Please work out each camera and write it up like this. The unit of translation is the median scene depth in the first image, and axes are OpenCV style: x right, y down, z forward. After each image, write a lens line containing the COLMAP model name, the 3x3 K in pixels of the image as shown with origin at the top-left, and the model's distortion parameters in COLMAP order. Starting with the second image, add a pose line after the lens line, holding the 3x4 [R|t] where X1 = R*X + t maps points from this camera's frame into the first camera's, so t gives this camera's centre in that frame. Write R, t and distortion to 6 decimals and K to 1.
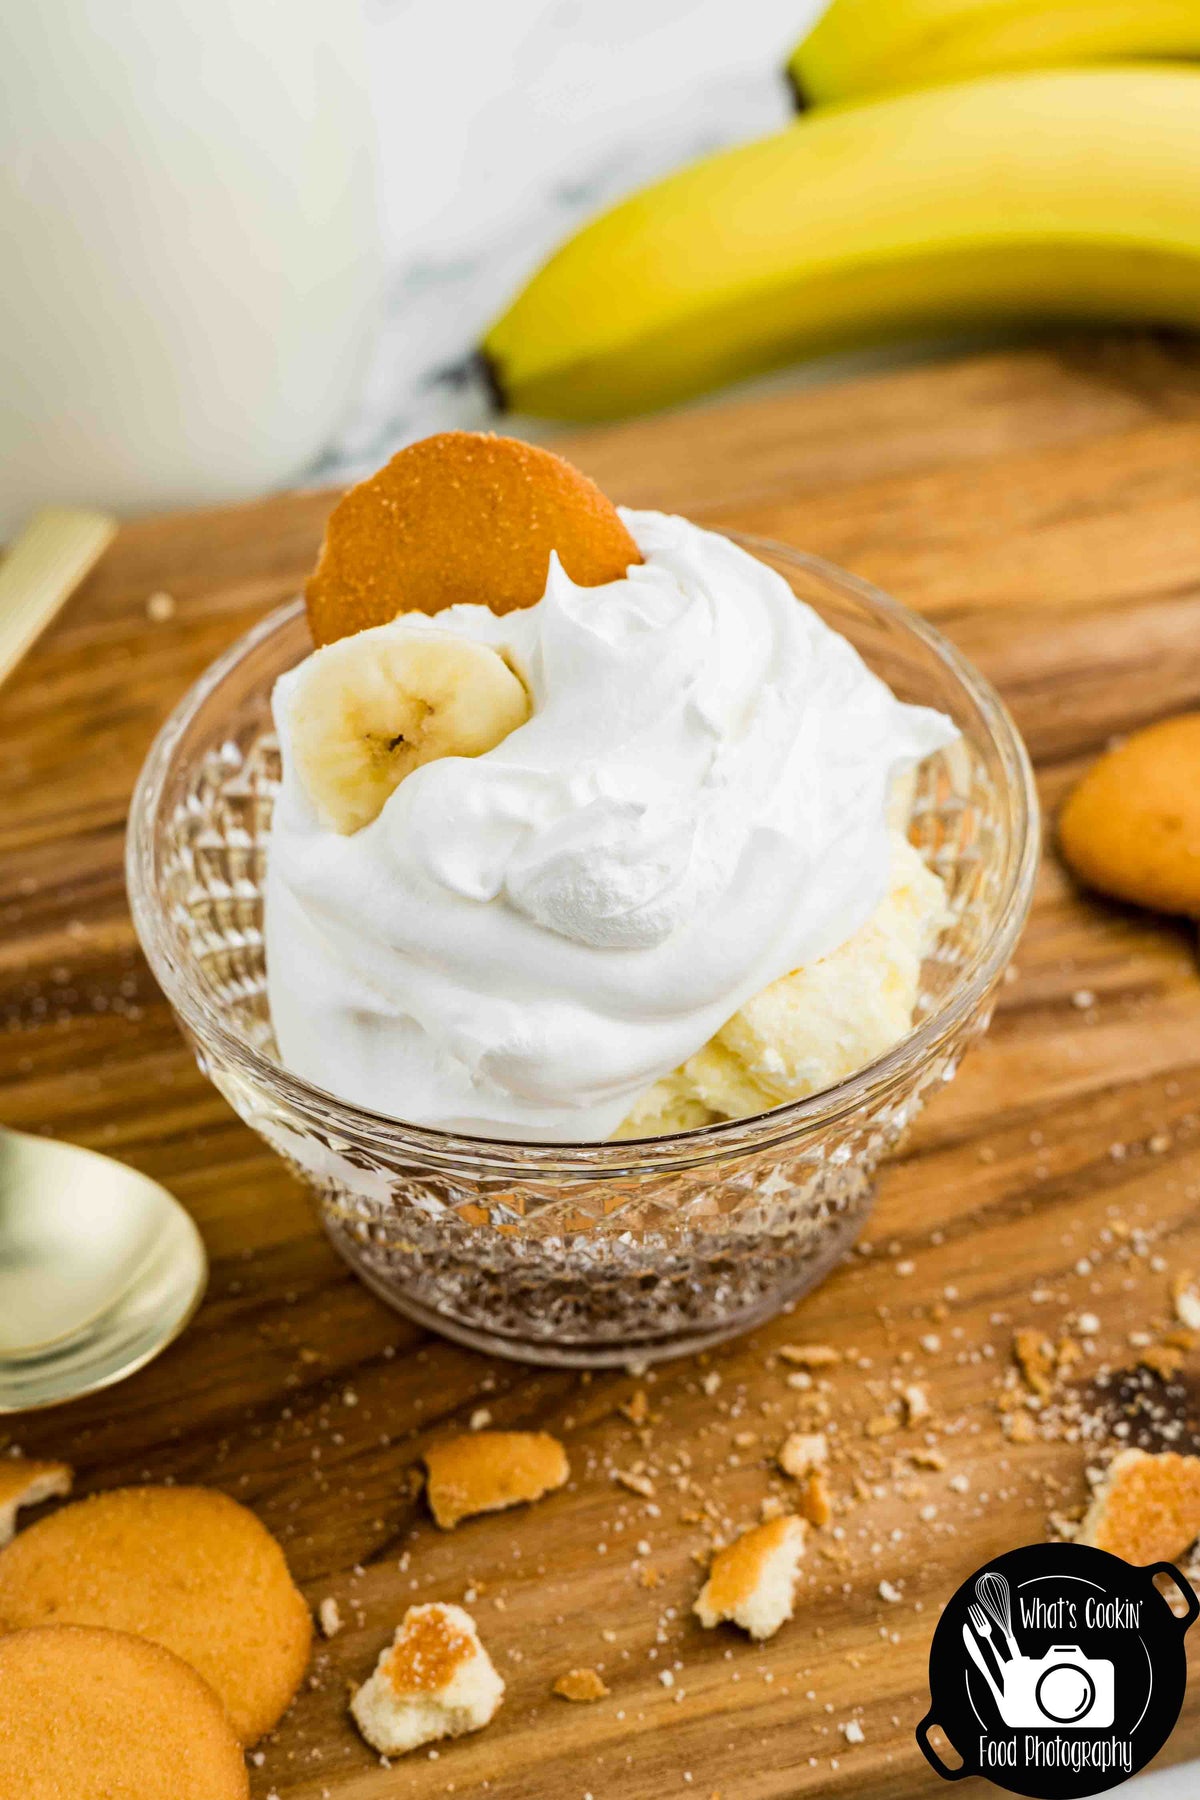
lens RADIAL K [[3012.4, 0, 600.0], [0, 3012.4, 900.0], [0, 0, 1]] dist [0.076514, 0.164545]
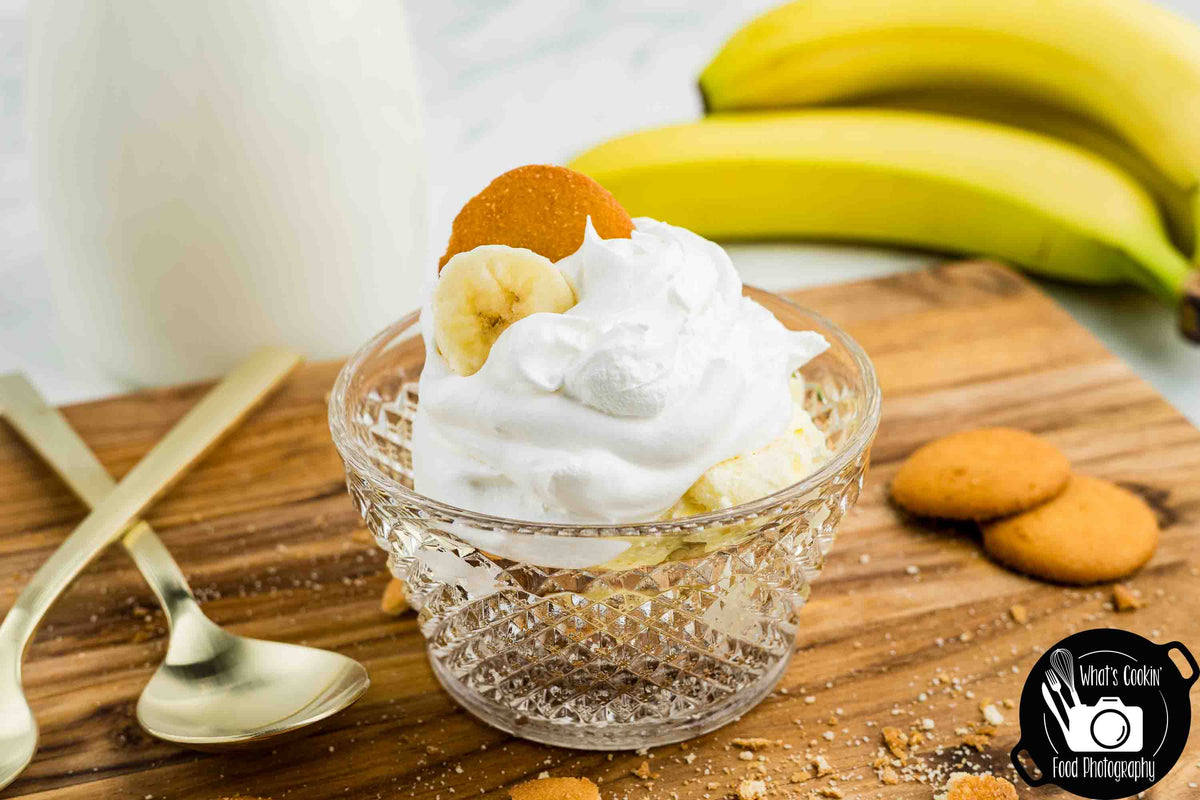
lens RADIAL K [[2008.3, 0, 600.0], [0, 2008.3, 400.0], [0, 0, 1]] dist [0.076514, 0.164545]
pose [[0.999768, -0.007302, 0.020240, -0.029963], [0.012942, 0.955549, -0.294549, 0.291619], [-0.017190, 0.294742, 0.955422, -0.050862]]
